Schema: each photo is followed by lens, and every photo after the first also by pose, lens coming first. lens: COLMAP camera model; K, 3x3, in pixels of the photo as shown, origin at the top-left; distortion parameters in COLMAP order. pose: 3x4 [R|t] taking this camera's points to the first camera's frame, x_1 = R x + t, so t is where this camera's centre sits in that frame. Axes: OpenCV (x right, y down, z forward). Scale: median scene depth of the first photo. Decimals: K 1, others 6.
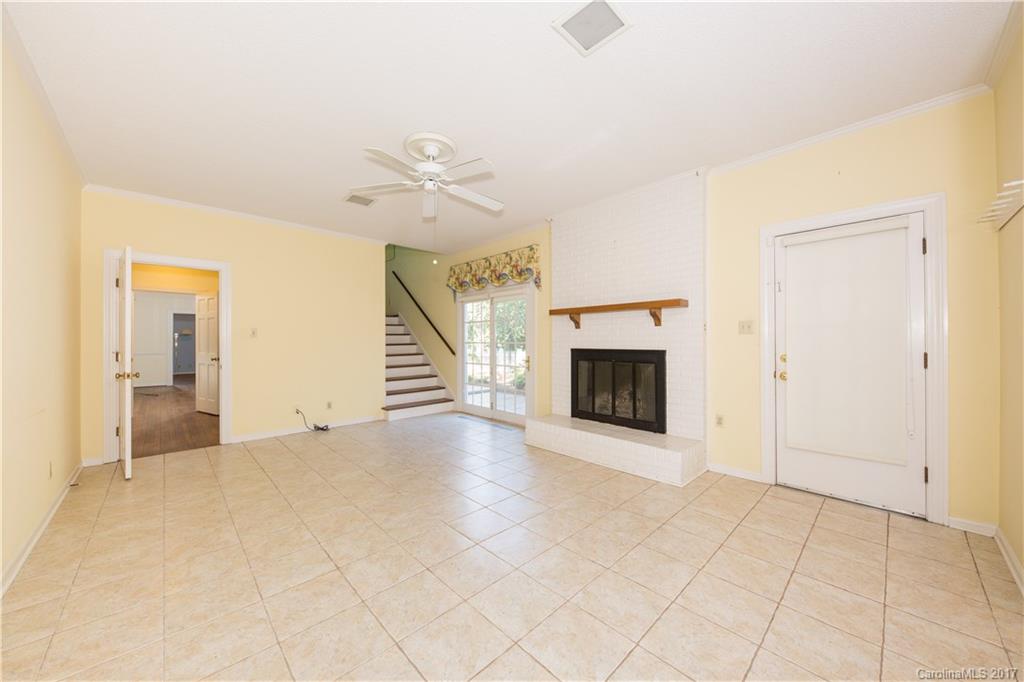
lens RADIAL K [[370.5, 0, 510.0], [0, 370.5, 338.3], [0, 0, 1]] dist [-0.000607, -0.000088]
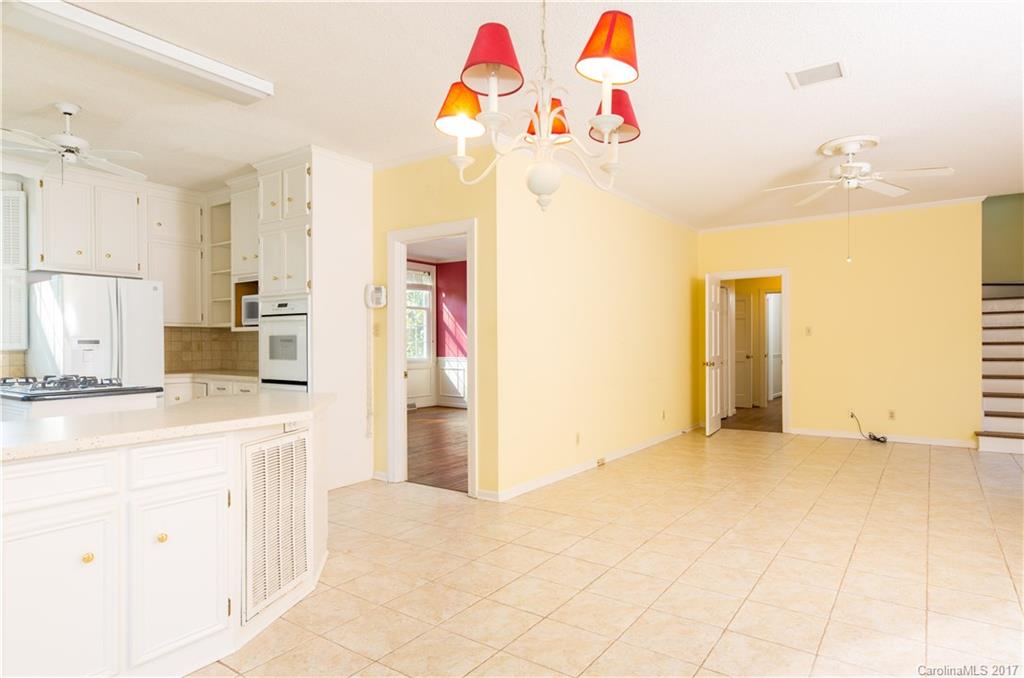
lens RADIAL K [[587.0, 0, 511.2], [0, 587.0, 341.9], [0, 0, 1]] dist [0.000851, 0.000003]
pose [[0.199925, 0.008012, -0.979778, 0.682832], [0.007647, 0.999923, 0.009737, -0.007474], [0.979781, -0.009439, 0.199848, -0.129678]]
